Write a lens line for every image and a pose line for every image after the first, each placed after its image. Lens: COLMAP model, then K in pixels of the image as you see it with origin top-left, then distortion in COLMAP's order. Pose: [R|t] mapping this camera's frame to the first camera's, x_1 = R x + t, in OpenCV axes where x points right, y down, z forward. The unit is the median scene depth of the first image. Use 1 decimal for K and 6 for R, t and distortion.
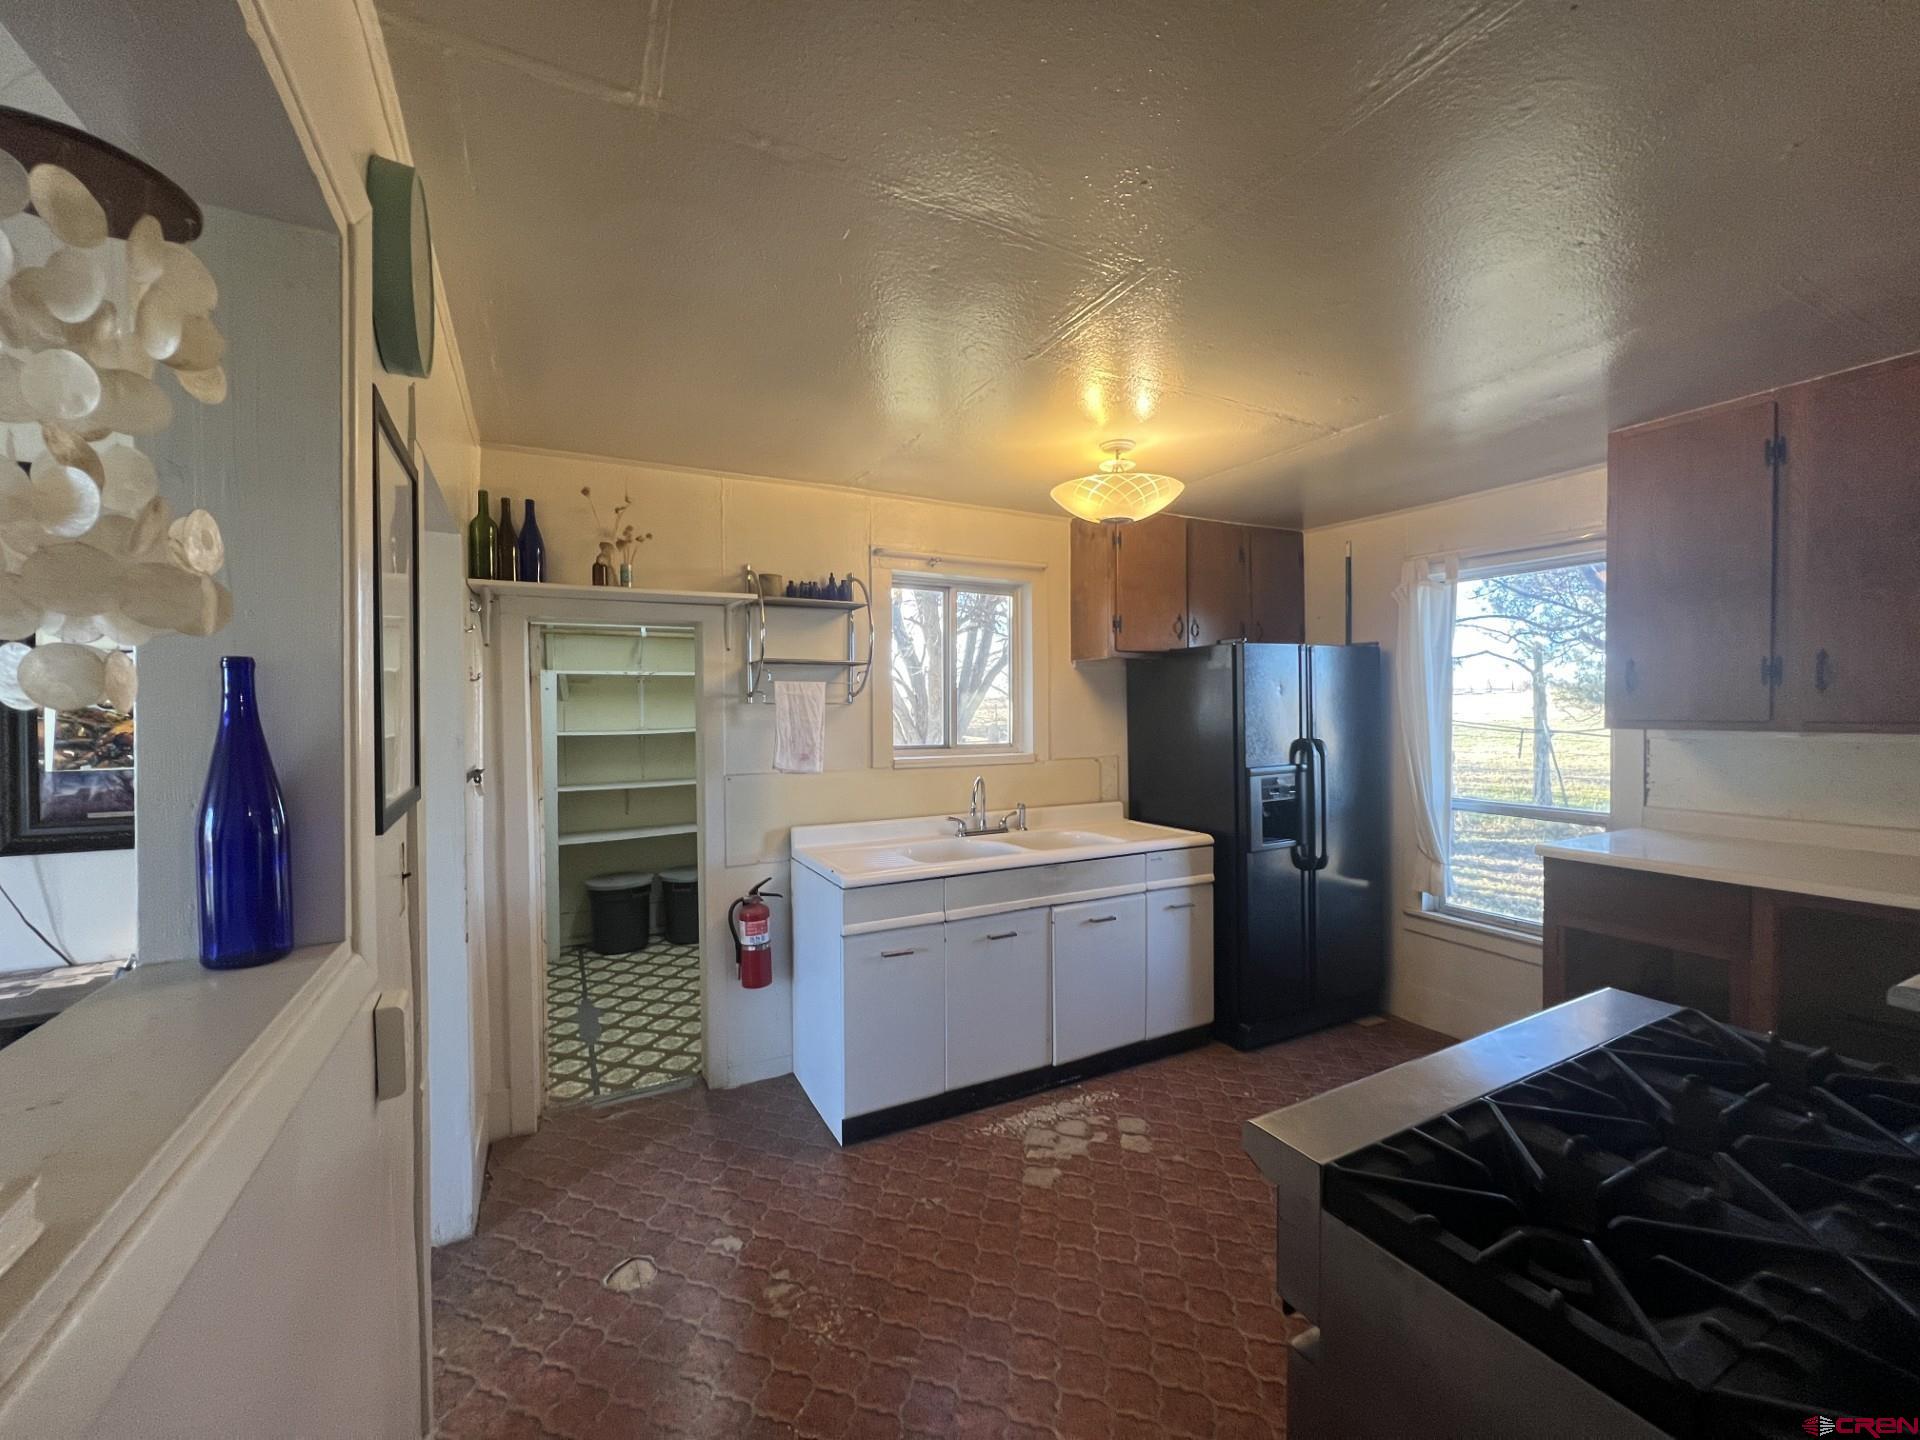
lens RADIAL K [[765.5, 0, 964.0], [0, 765.5, 726.9], [0, 0, 1]] dist [-0.001639, -0.000146]
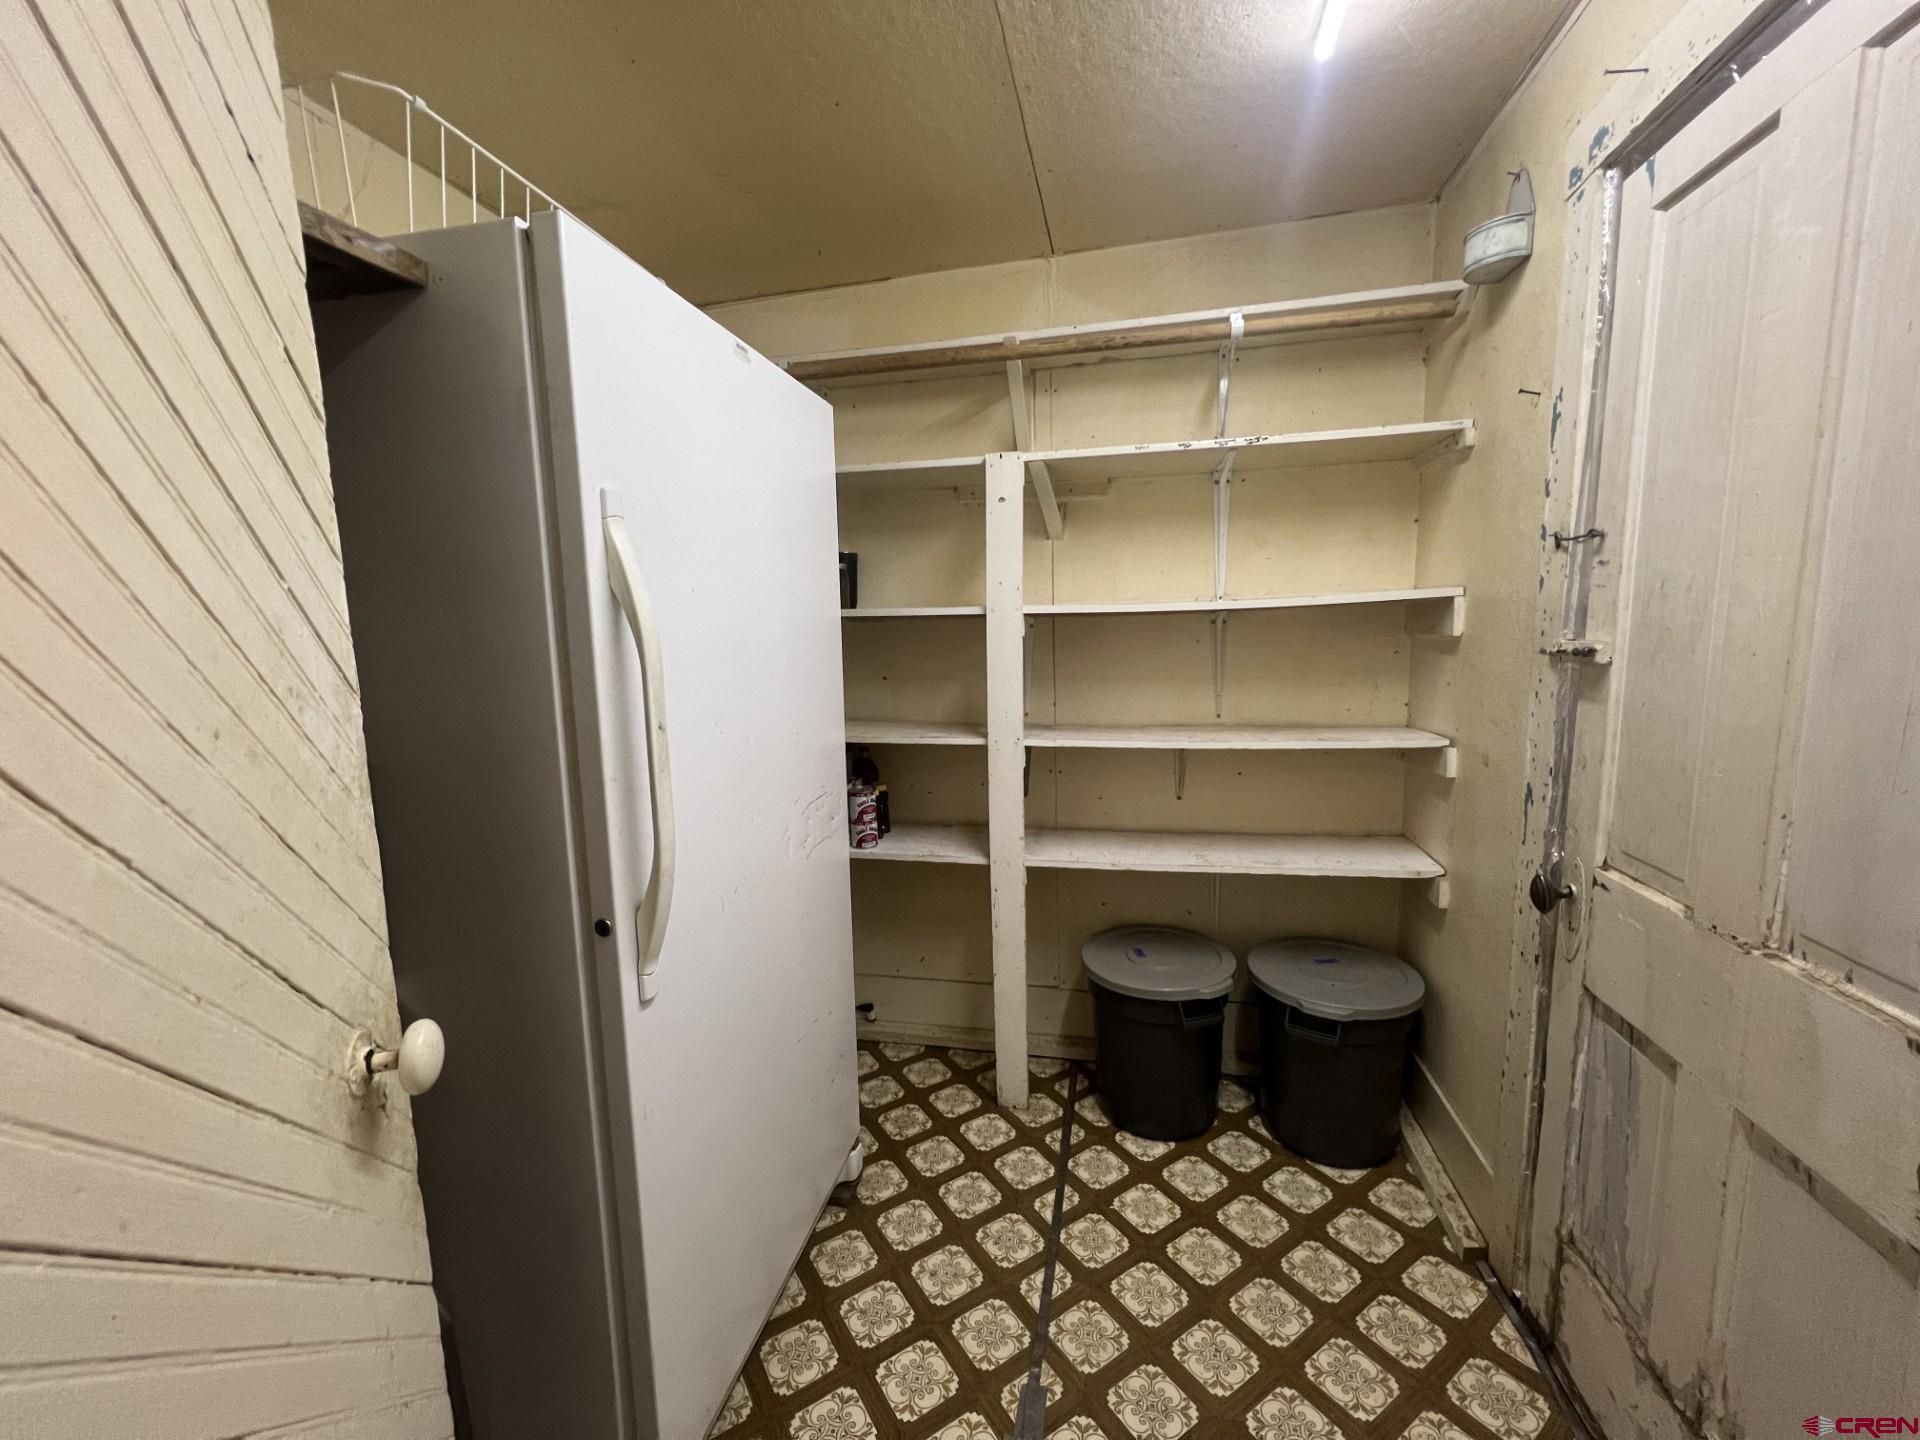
lens RADIAL K [[765.5, 0, 957.6], [0, 765.5, 725.2], [0, 0, 1]] dist [-0.001639, -0.000146]
pose [[0.752399, 0.077212, -0.654167, -0.274172], [0.005721, 0.992303, 0.123702, 0.019724], [0.658683, -0.096816, 0.746165, 0.643229]]
